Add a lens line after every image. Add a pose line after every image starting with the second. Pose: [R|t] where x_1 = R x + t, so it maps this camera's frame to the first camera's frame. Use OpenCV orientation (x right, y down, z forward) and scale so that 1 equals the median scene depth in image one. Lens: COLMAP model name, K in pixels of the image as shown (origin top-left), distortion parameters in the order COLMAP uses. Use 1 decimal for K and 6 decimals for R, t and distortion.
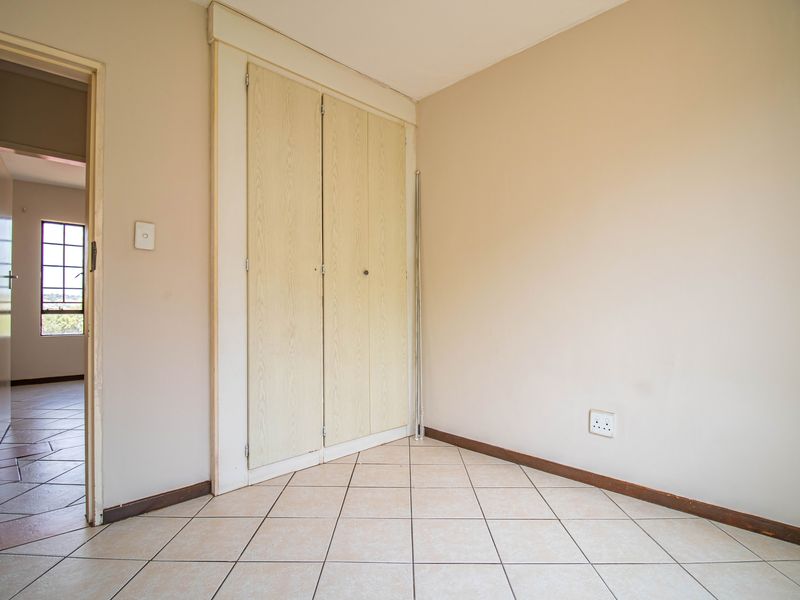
lens RADIAL K [[421.7, 0, 405.9], [0, 421.7, 302.5], [0, 0, 1]] dist [-0.000177, -0.012516]
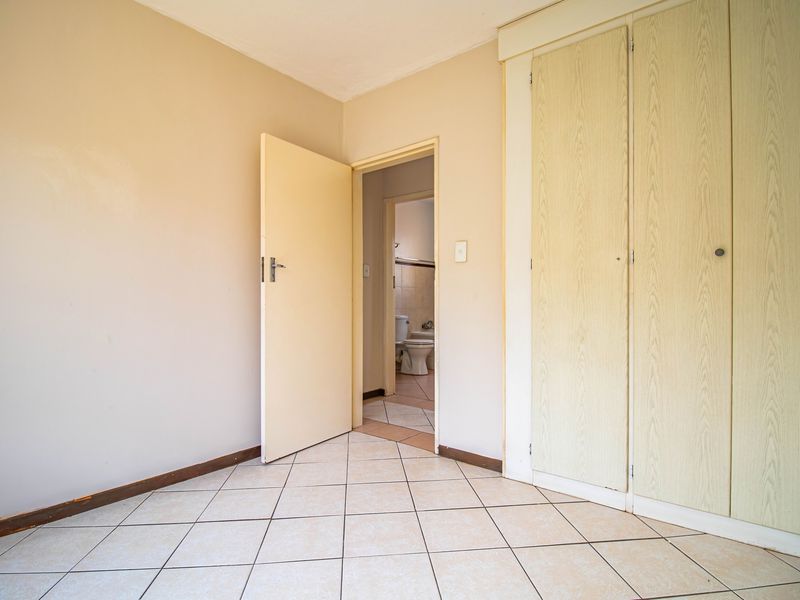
lens RADIAL K [[421.7, 0, 405.9], [0, 421.7, 302.5], [0, 0, 1]] dist [-0.000177, -0.012516]
pose [[0.106875, 0.005018, -0.994260, 0.543712], [0.012761, 0.999898, 0.006418, -0.008348], [0.994191, -0.013374, 0.106800, 0.554547]]
